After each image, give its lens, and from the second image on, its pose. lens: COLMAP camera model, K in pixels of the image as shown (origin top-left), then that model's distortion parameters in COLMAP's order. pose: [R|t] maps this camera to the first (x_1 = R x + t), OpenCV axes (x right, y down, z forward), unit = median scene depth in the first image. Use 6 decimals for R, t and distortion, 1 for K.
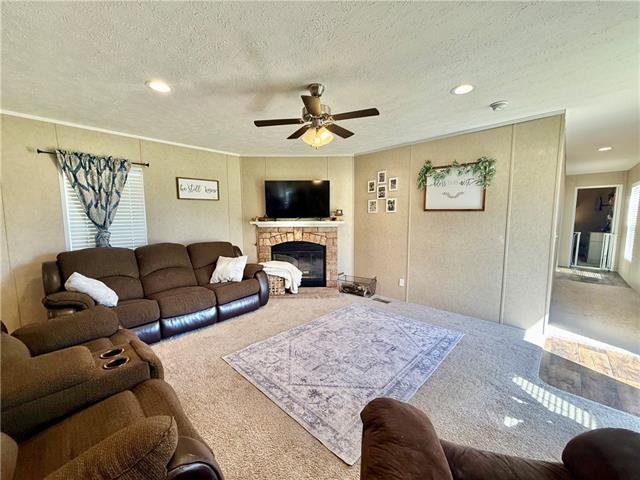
lens RADIAL K [[254.9, 0, 320.0], [0, 254.9, 240.0], [0, 0, 1]] dist [0.001169, 0.000036]
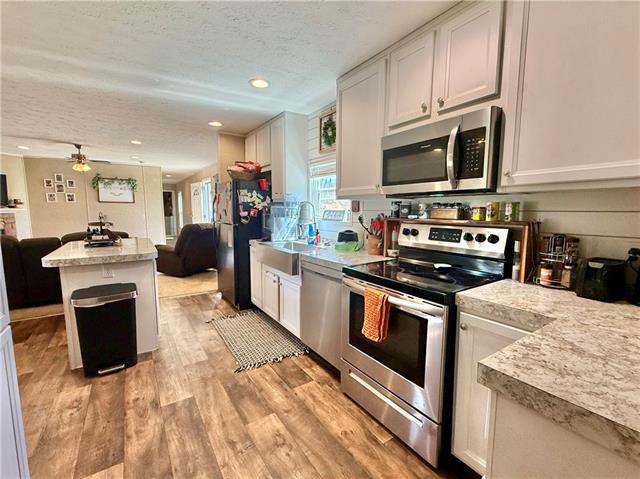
lens RADIAL K [[281.8, 0, 320.0], [0, 281.8, 239.5], [0, 0, 1]] dist [0.000467, -0.000098]
pose [[0.210624, -0.102797, 0.972147, -1.146974], [0.087553, 0.992443, 0.085974, 0.102943], [-0.973639, 0.067006, 0.218032, -0.850905]]
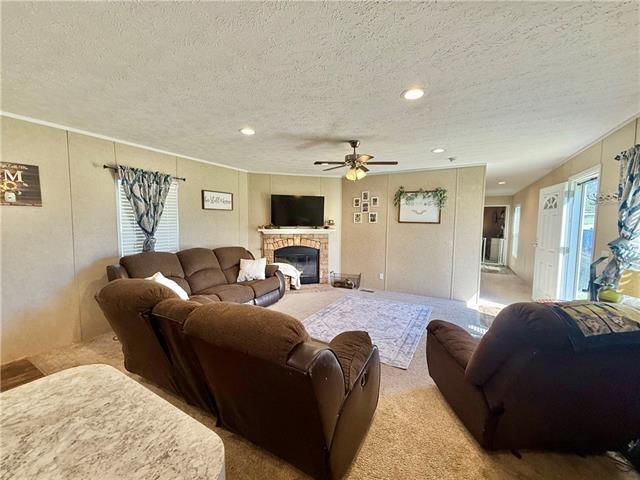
lens RADIAL K [[254.9, 0, 320.0], [0, 254.9, 240.0], [0, 0, 1]] dist [0.001169, 0.000036]
pose [[0.970869, -0.002373, 0.239600, -0.325017], [0.007663, 0.999747, -0.021151, 0.004518], [-0.239489, 0.022371, 0.970641, -0.222029]]
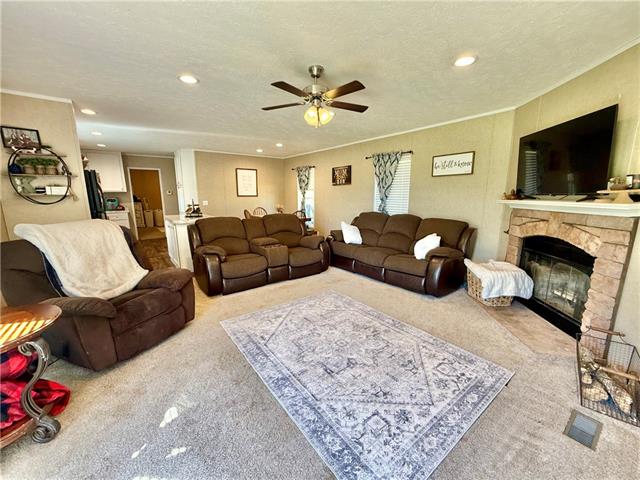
lens RADIAL K [[254.9, 0, 320.0], [0, 254.9, 240.0], [0, 0, 1]] dist [0.001169, 0.000036]
pose [[-0.149827, 0.177355, -0.972675, 0.647035], [-0.092271, 0.976978, 0.192352, -0.060834], [0.984397, 0.118570, -0.130013, 0.701532]]
